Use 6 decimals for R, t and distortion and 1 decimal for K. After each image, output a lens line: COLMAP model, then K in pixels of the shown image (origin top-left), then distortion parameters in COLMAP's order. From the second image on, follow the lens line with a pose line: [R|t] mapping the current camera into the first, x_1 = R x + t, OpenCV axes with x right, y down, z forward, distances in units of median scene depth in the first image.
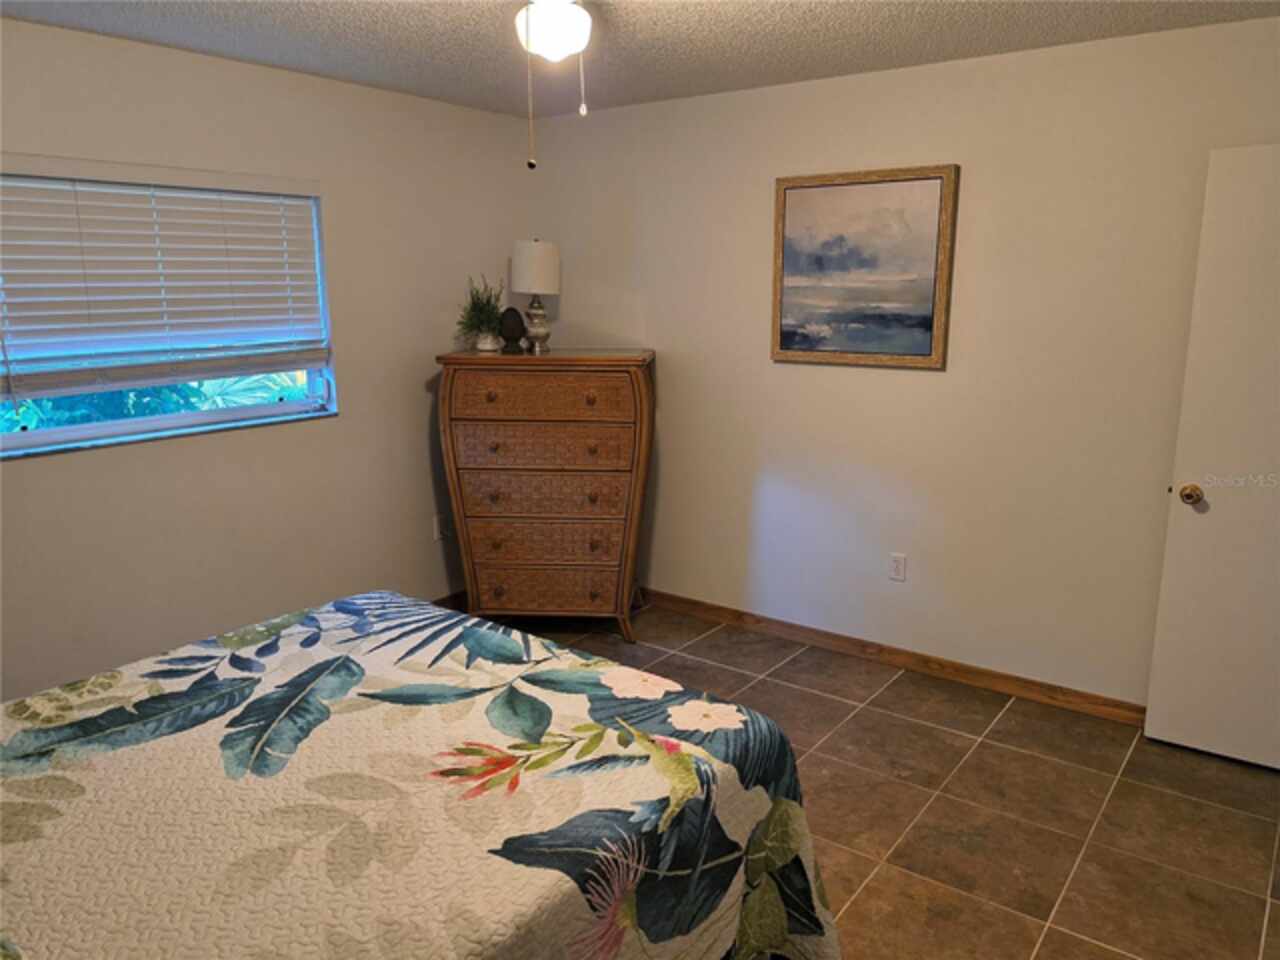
lens RADIAL K [[923.7, 0, 647.7], [0, 923.7, 480.0], [0, 0, 1]] dist [0.069334, -0.098586]
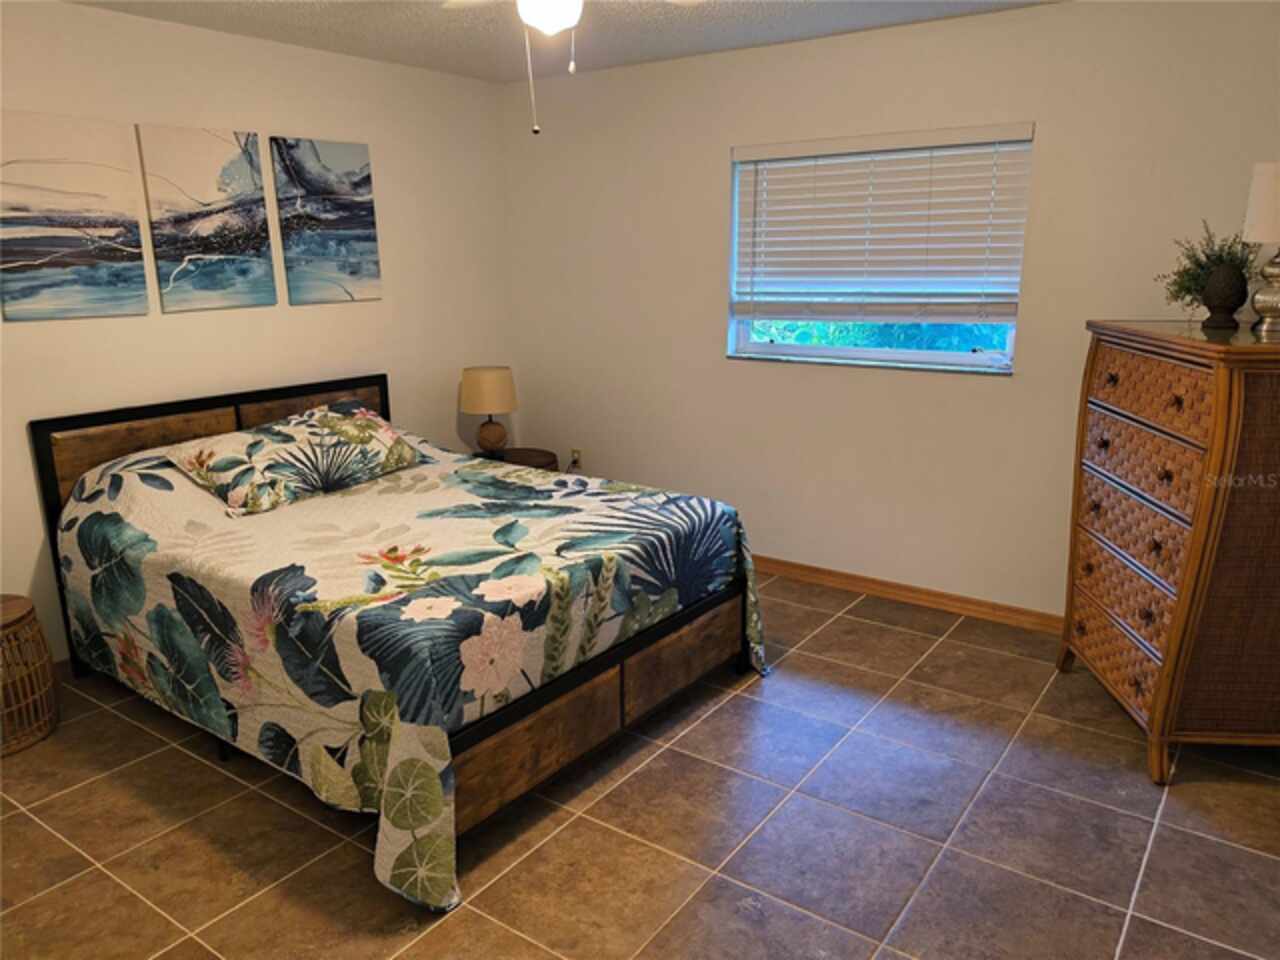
lens RADIAL K [[923.7, 0, 651.7], [0, 923.7, 484.6], [0, 0, 1]] dist [0.069334, -0.098586]
pose [[0.025932, 0.248615, -0.968255, 1.110494], [-0.199891, 0.950309, 0.238653, -0.217024], [0.979475, 0.187357, 0.074340, 1.108004]]
